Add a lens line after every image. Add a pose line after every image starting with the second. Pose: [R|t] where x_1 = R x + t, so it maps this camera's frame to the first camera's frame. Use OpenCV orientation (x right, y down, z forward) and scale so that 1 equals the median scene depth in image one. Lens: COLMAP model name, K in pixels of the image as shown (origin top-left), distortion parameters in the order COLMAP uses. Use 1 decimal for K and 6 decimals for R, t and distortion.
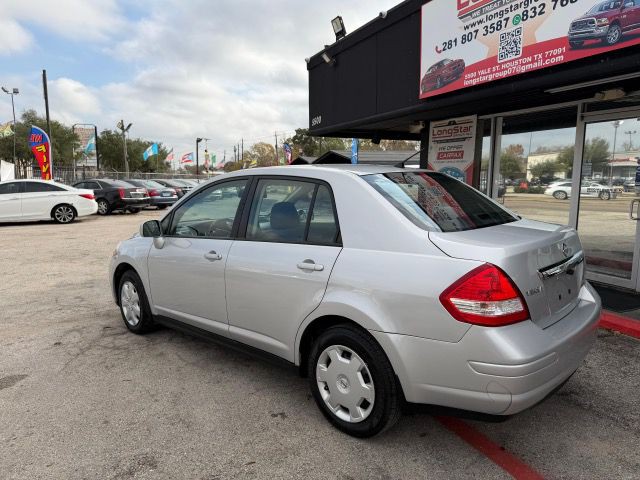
lens RADIAL K [[456.4, 0, 320.0], [0, 456.4, 240.0], [0, 0, 1]] dist [0.027938, -0.033198]
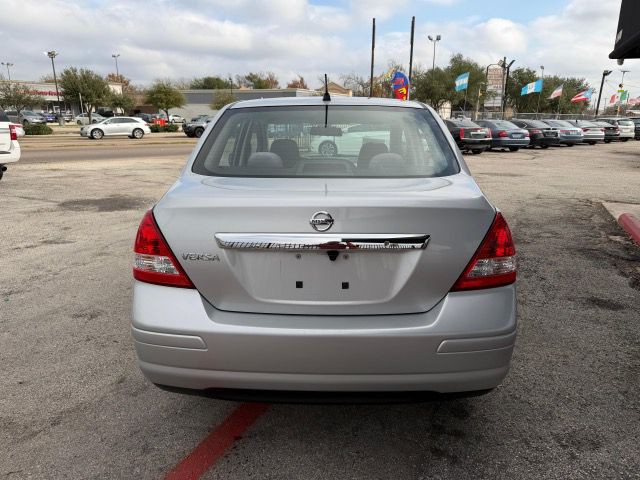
lens RADIAL K [[452.1, 0, 318.8], [0, 452.1, 240.5], [0, 0, 1]] dist [0.039865, -0.057111]
pose [[0.658175, 0.201341, -0.725443, 0.314269], [-0.107663, 0.978844, 0.173990, -0.020351], [0.745127, -0.036413, 0.665928, 0.169900]]
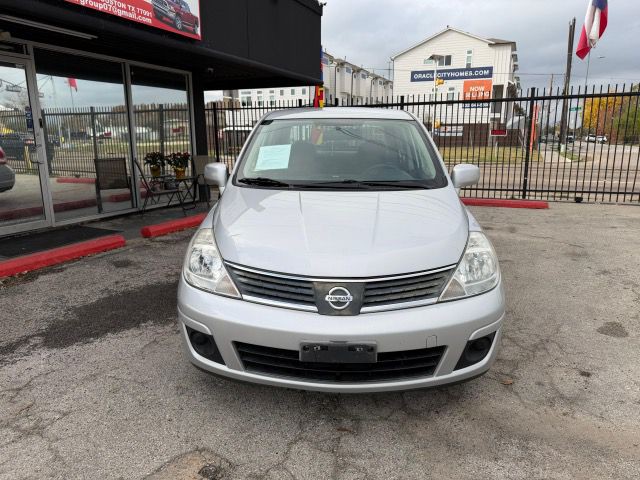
lens RADIAL K [[452.1, 0, 318.8], [0, 452.1, 240.5], [0, 0, 1]] dist [0.039865, -0.057111]
pose [[-0.656498, -0.166657, 0.735687, -0.389527], [0.100565, 0.947246, 0.304322, -0.090458], [-0.747594, 0.273771, -0.605106, 0.821203]]
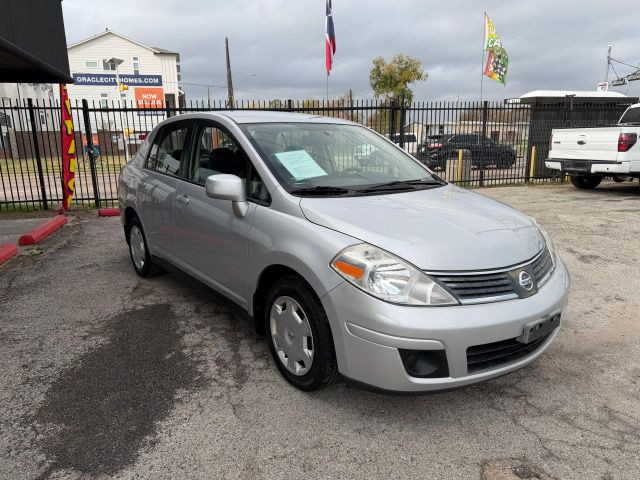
lens RADIAL K [[446.2, 0, 319.7], [0, 446.2, 247.5], [0, 0, 1]] dist [0.044766, -0.061882]
pose [[-0.987656, -0.018936, 0.155492, -0.143886], [0.037793, 0.934533, 0.353864, -0.105654], [-0.152013, 0.355372, -0.922281, 0.935896]]
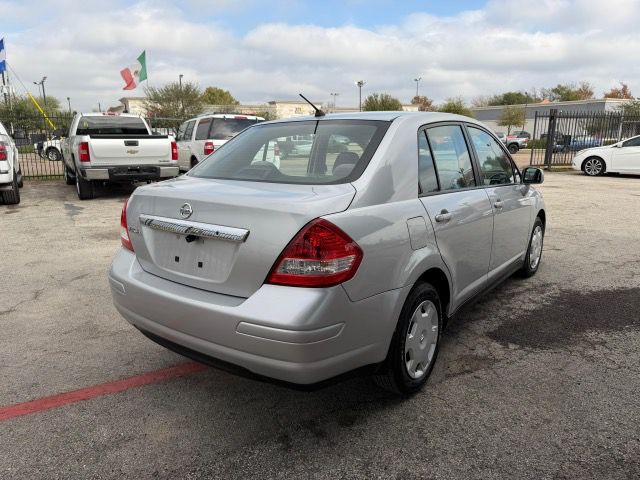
lens RADIAL K [[448.9, 0, 320.1], [0, 448.9, 243.9], [0, 0, 1]] dist [0.044929, -0.063582]
pose [[0.103120, 0.230923, -0.967492, 0.431352], [-0.121810, 0.968288, 0.218130, -0.041614], [0.987182, 0.095357, 0.127978, 0.353576]]
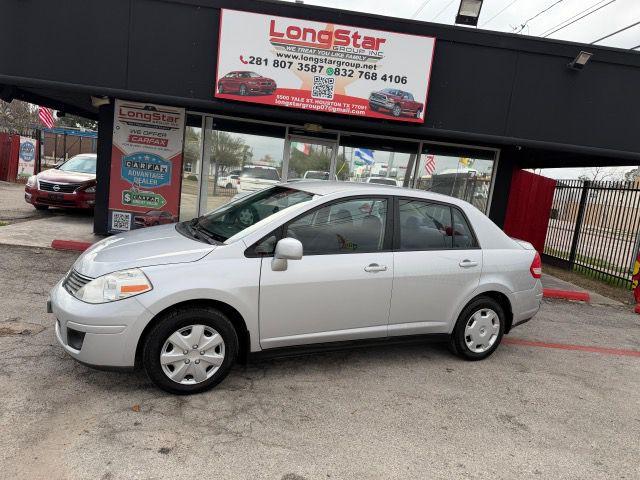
lens RADIAL K [[448.9, 0, 320.1], [0, 448.9, 243.9], [0, 0, 1]] dist [0.044929, -0.063582]
pose [[0.362538, -0.094246, 0.927191, -0.526913], [0.014076, 0.995314, 0.095667, -0.053031], [-0.931863, -0.021632, 0.362165, 0.304117]]
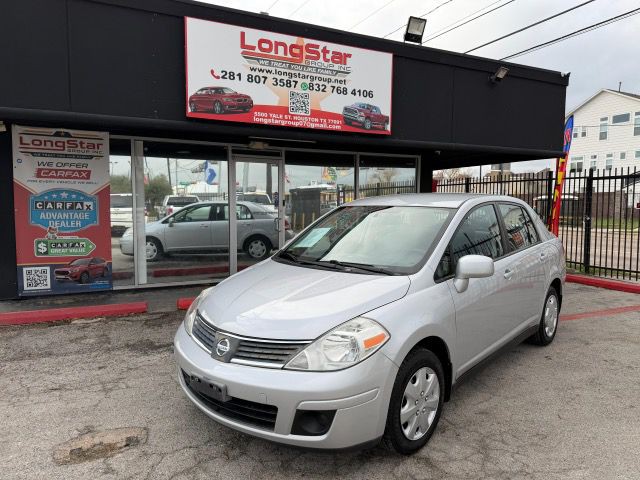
lens RADIAL K [[448.9, 0, 320.1], [0, 448.9, 243.9], [0, 0, 1]] dist [0.044929, -0.063582]
pose [[-0.020852, -0.087054, 0.995985, -0.540871], [0.129129, 0.987623, 0.089027, -0.079988], [-0.991409, 0.130467, -0.009353, 0.599989]]
